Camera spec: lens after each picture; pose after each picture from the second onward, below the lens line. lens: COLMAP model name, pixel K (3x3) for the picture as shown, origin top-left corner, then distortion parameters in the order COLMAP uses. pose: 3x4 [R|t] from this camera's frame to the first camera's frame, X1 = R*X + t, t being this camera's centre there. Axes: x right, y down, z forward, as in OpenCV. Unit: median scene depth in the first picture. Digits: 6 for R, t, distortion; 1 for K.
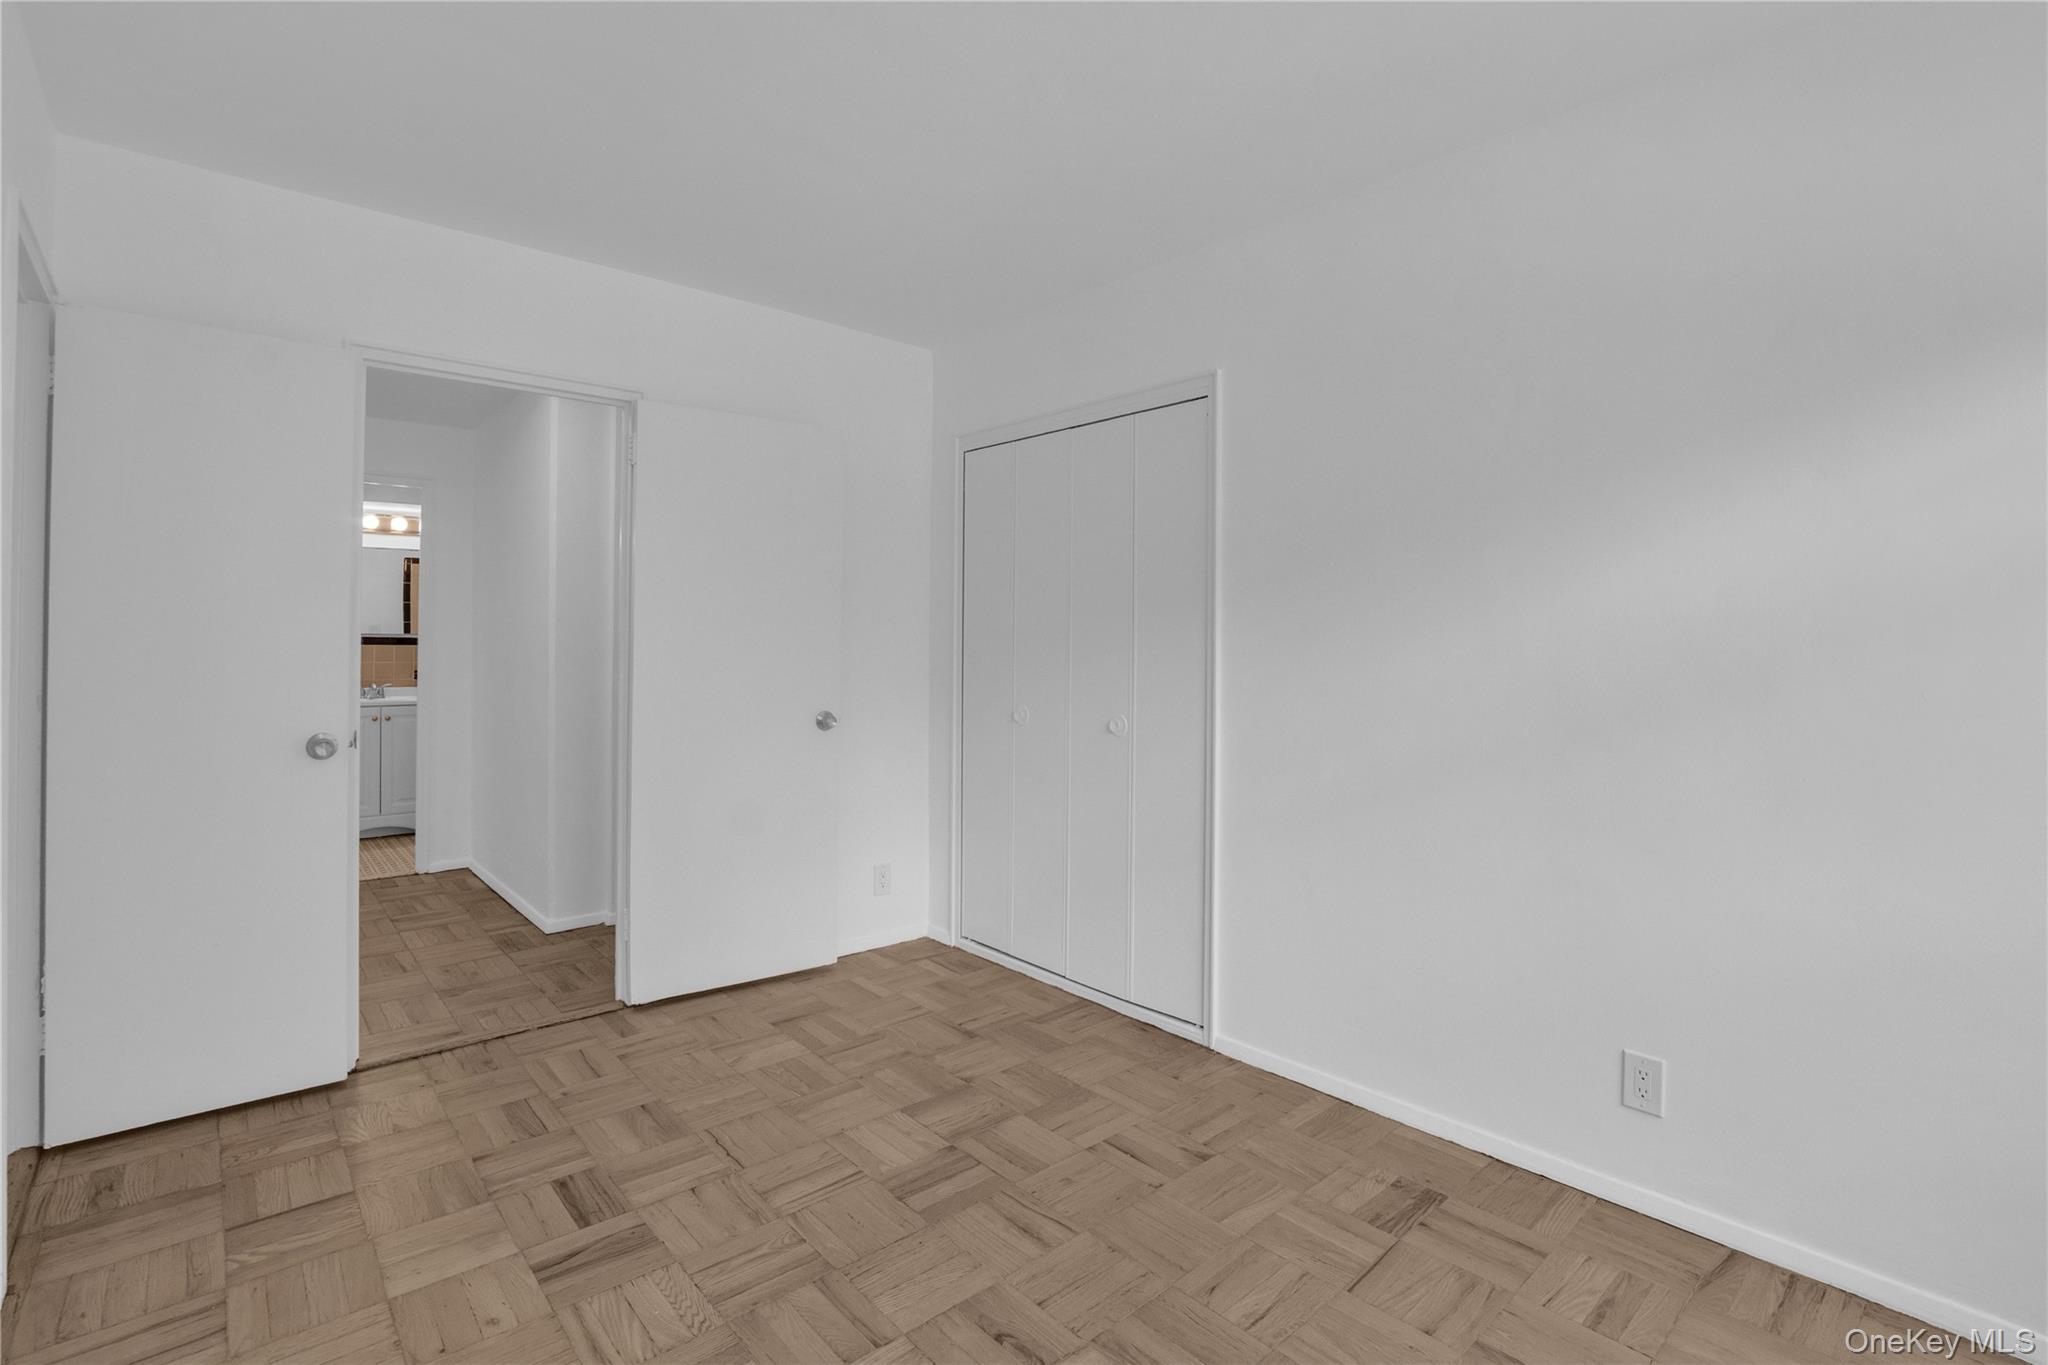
lens RADIAL K [[946.8, 0, 1022.5], [0, 946.8, 655.8], [0, 0, 1]] dist [-0.023064, 0.001615]
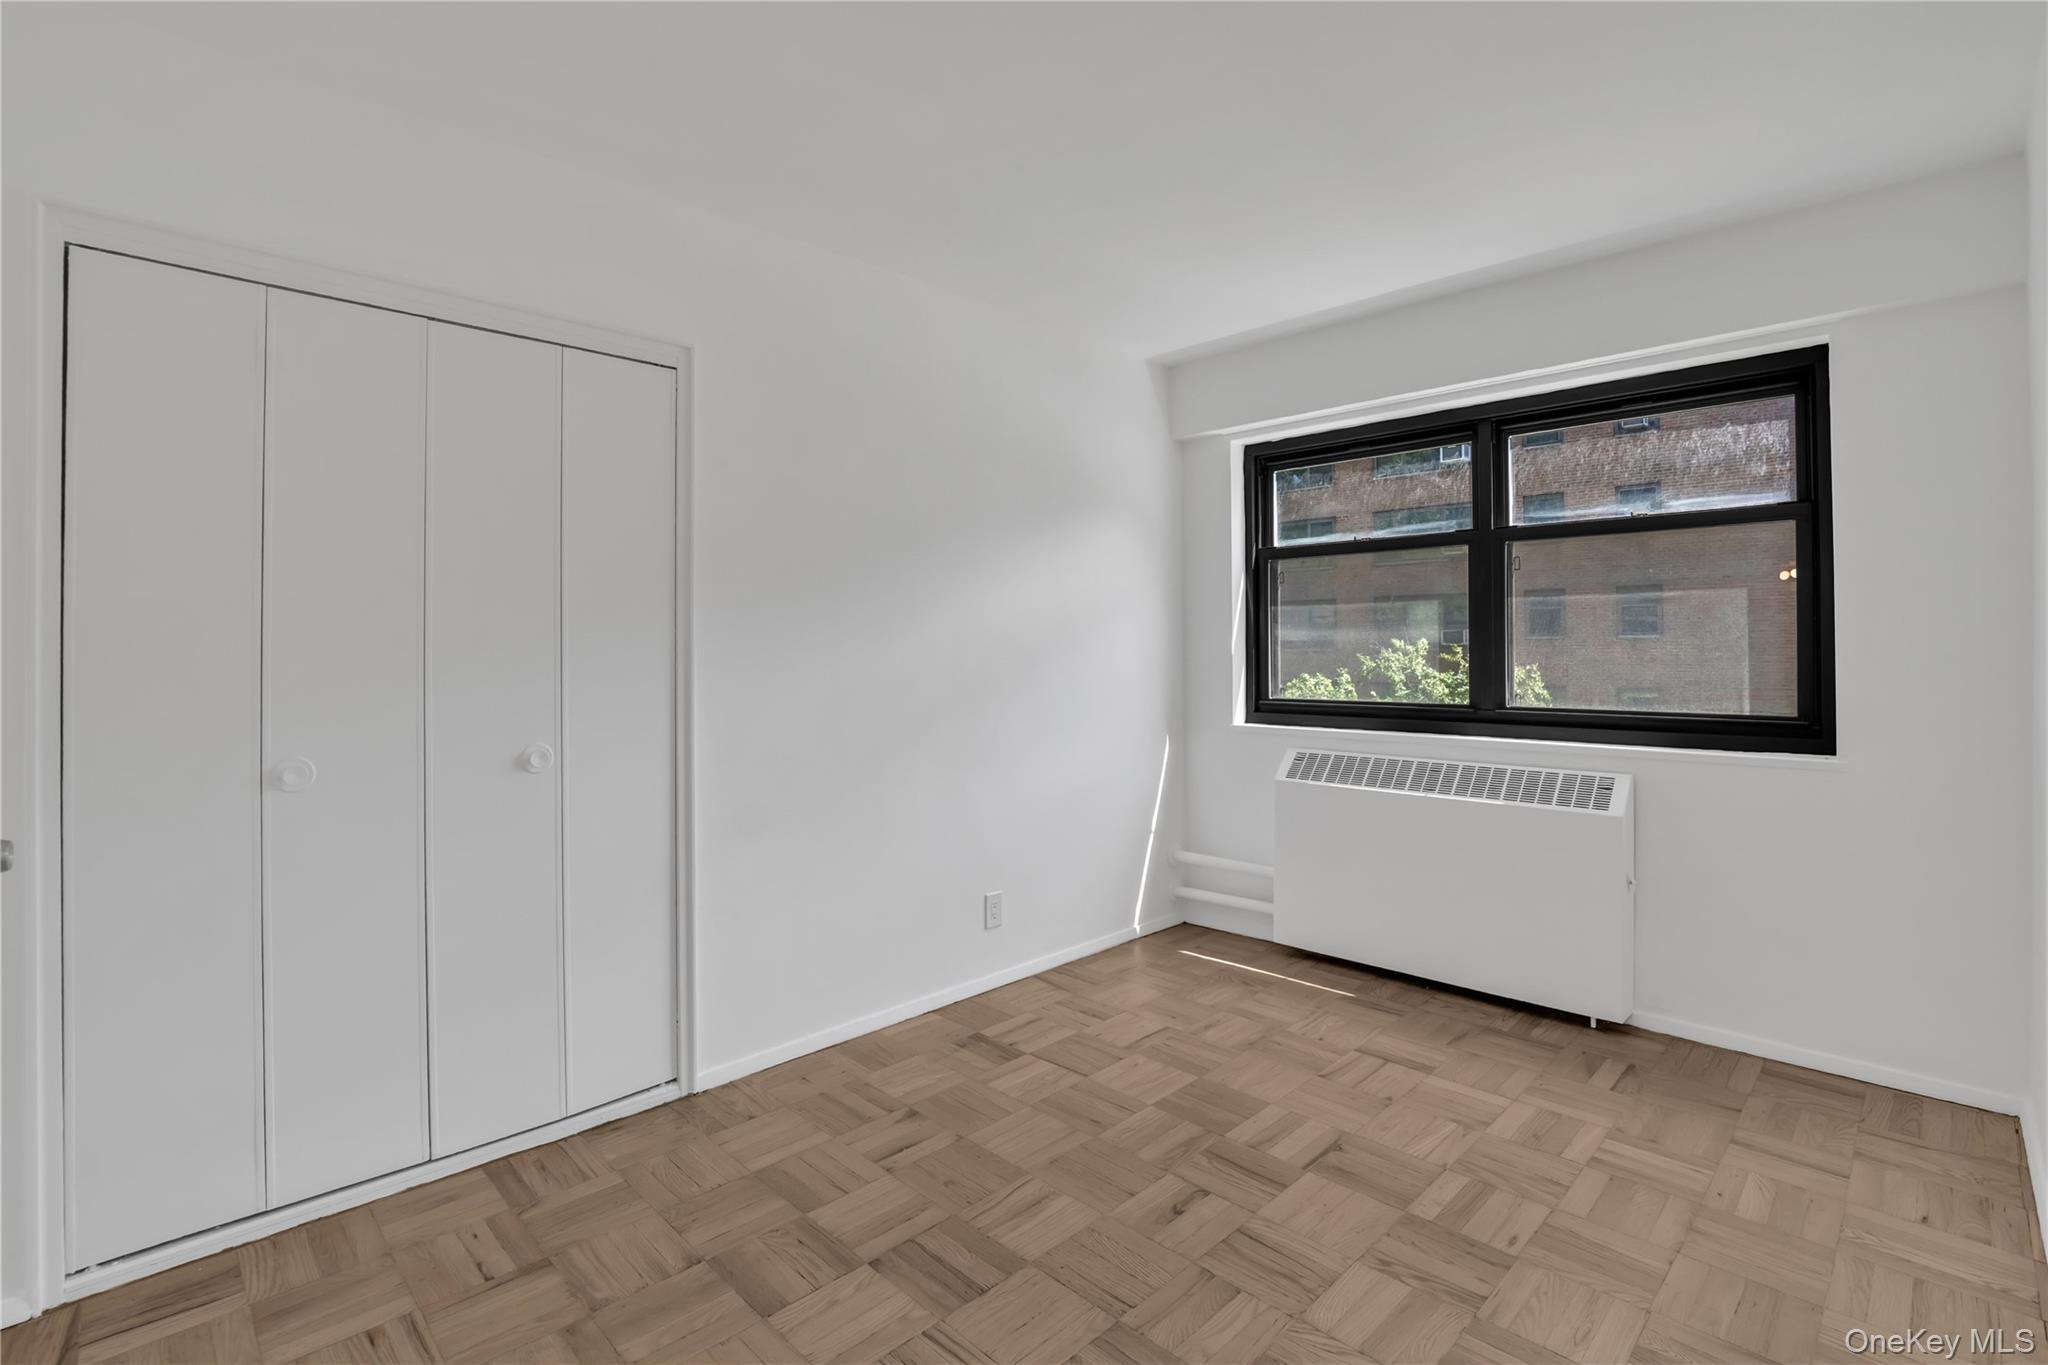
lens RADIAL K [[962.9, 0, 1019.7], [0, 962.9, 646.4], [0, 0, 1]] dist [-0.034252, 0.006528]
pose [[-0.051265, -0.009833, 0.998637, -0.816911], [0.014978, 0.999831, 0.010614, -0.018071], [-0.998573, 0.015501, -0.051109, 0.823416]]
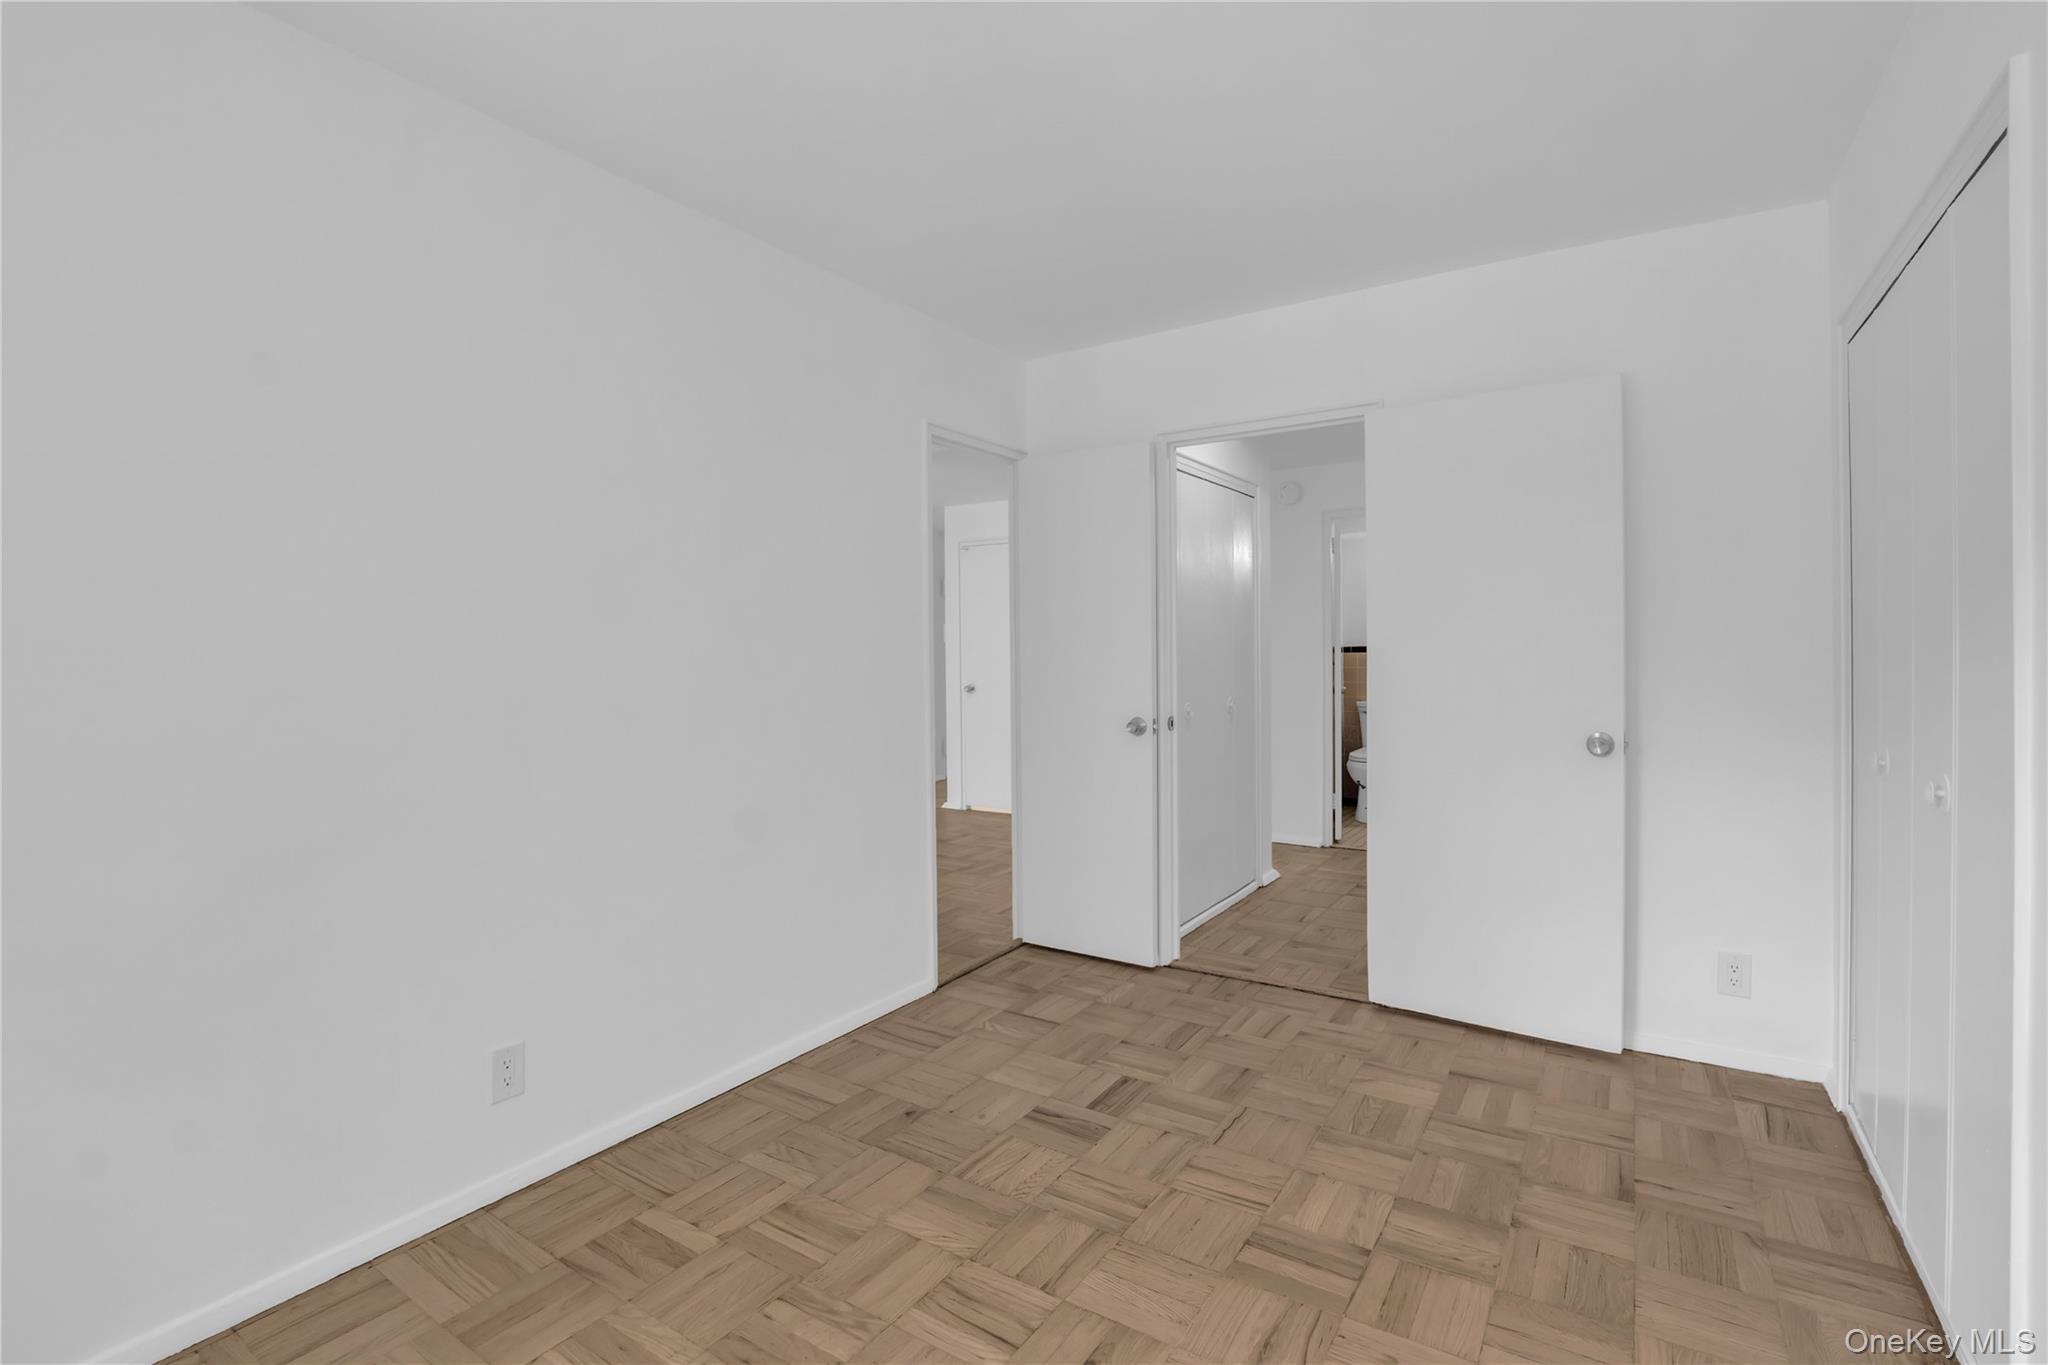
lens RADIAL K [[946.8, 0, 1022.5], [0, 946.8, 655.8], [0, 0, 1]] dist [-0.023064, 0.001615]
pose [[0.264339, -0.007345, -0.964402, 0.589127], [0.002728, 0.999973, -0.006868, -0.001649], [0.964426, -0.000815, 0.264352, 0.441605]]
